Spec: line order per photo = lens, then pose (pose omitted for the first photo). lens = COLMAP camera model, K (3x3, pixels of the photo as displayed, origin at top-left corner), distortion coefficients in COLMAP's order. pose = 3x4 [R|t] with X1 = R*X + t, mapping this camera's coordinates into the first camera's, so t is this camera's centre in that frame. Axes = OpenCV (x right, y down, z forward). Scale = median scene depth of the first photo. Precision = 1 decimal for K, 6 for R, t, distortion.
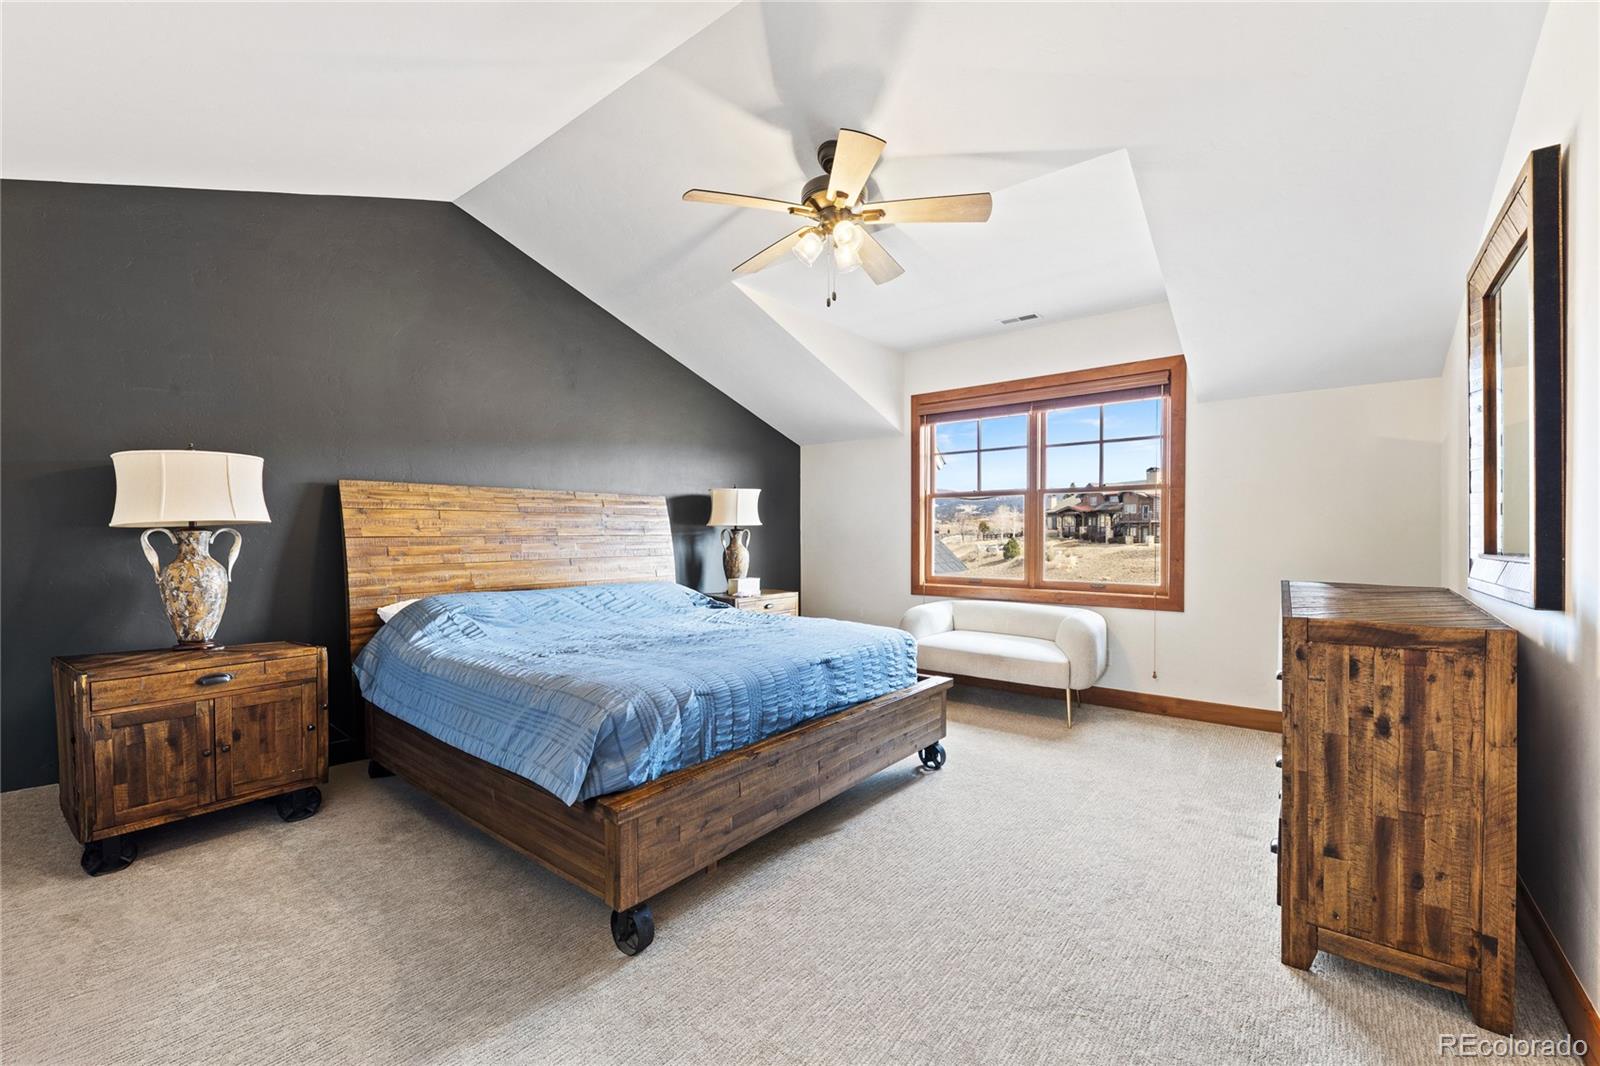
lens RADIAL K [[646.8, 0, 800.0], [0, 646.8, 533.0], [0, 0, 1]] dist [0.001050, 0.000189]
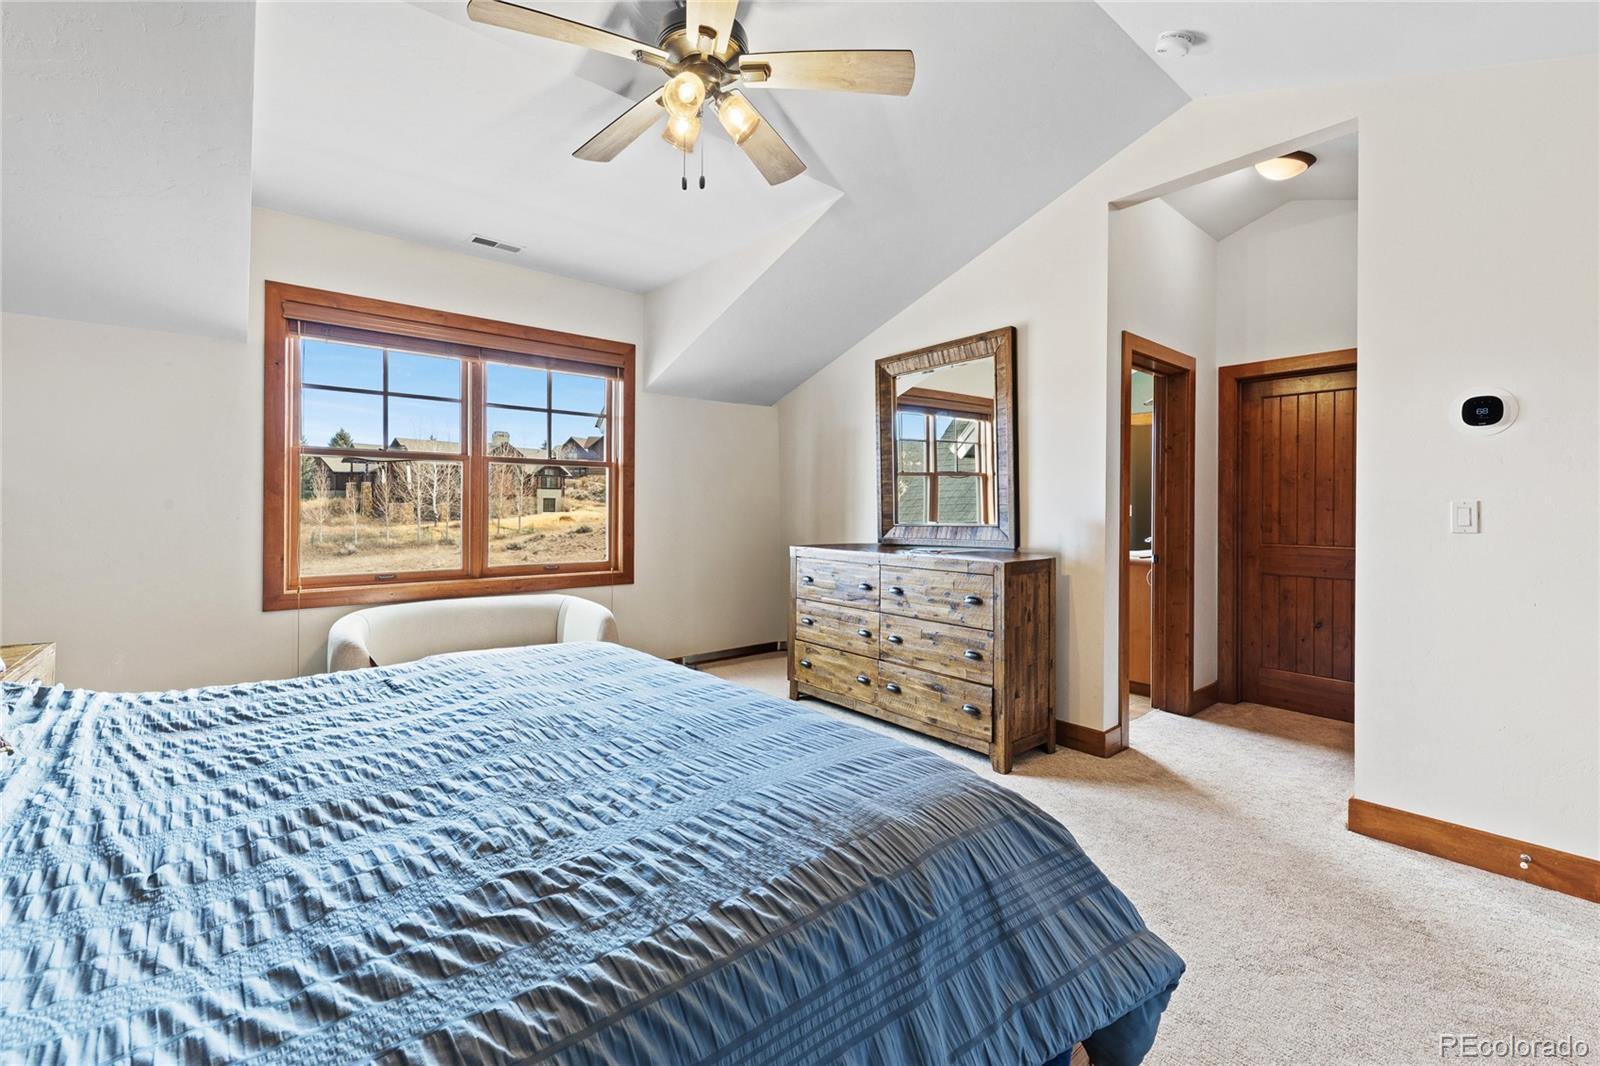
lens RADIAL K [[679.7, 0, 803.8], [0, 679.7, 502.9], [0, 0, 1]] dist [0.000033, 0.000056]
pose [[0.182998, 0.004760, 0.983102, -0.403926], [-0.009002, 0.999954, -0.003166, -0.009007], [-0.983072, -0.008271, 0.183033, 0.444876]]
